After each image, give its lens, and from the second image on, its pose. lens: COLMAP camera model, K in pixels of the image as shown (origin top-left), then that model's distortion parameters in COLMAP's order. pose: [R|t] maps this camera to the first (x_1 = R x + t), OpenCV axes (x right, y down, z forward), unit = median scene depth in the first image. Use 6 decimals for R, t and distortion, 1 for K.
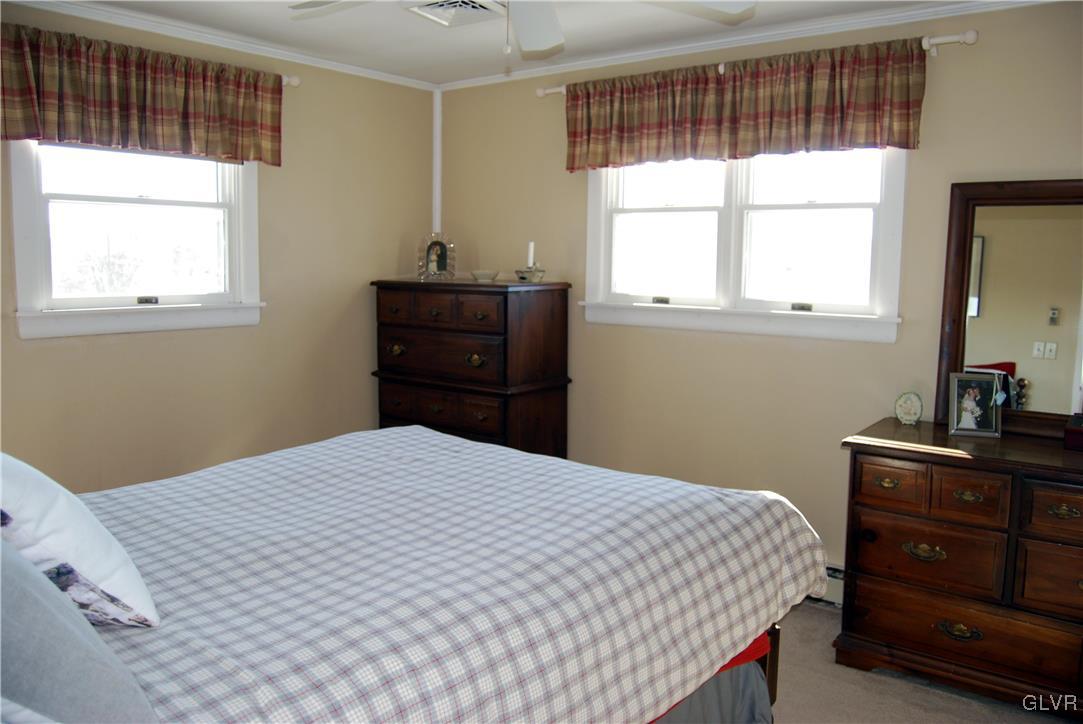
lens RADIAL K [[844.8, 0, 548.4], [0, 844.8, 357.8], [0, 0, 1]] dist [-0.096278, 0.035890]
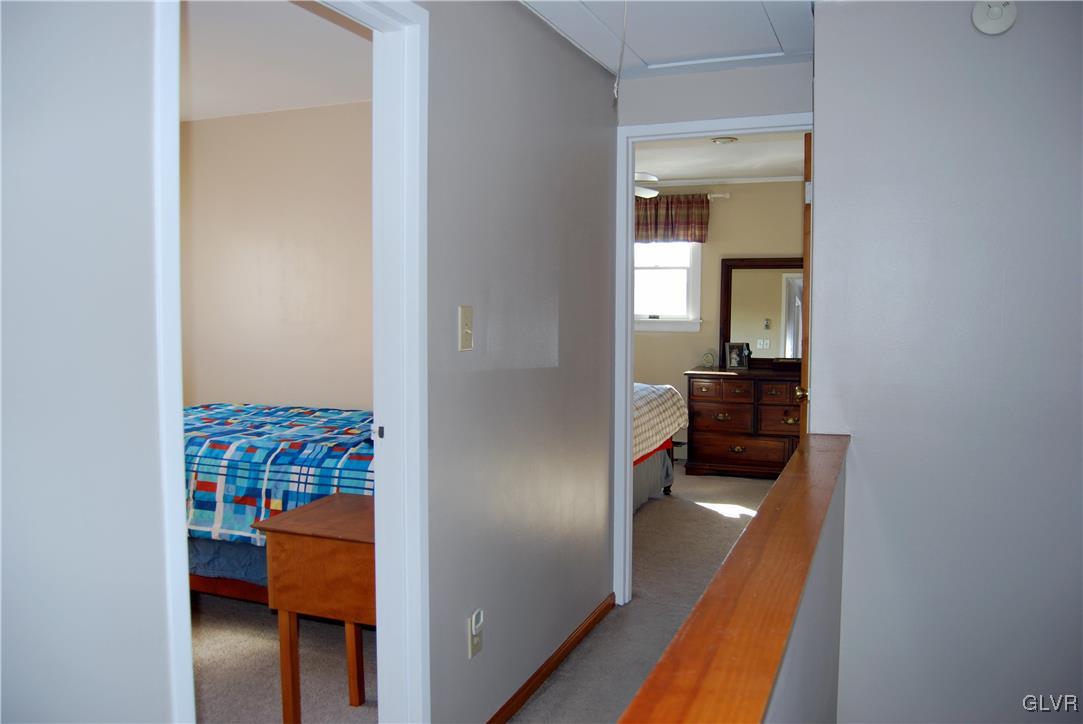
lens RADIAL K [[844.8, 0, 538.1], [0, 844.8, 355.7], [0, 0, 1]] dist [-0.096278, 0.035890]
pose [[0.960024, -0.026002, 0.278707, -0.621164], [0.040370, 0.998128, -0.045936, 0.133628], [-0.276991, 0.055351, 0.959277, -1.017771]]
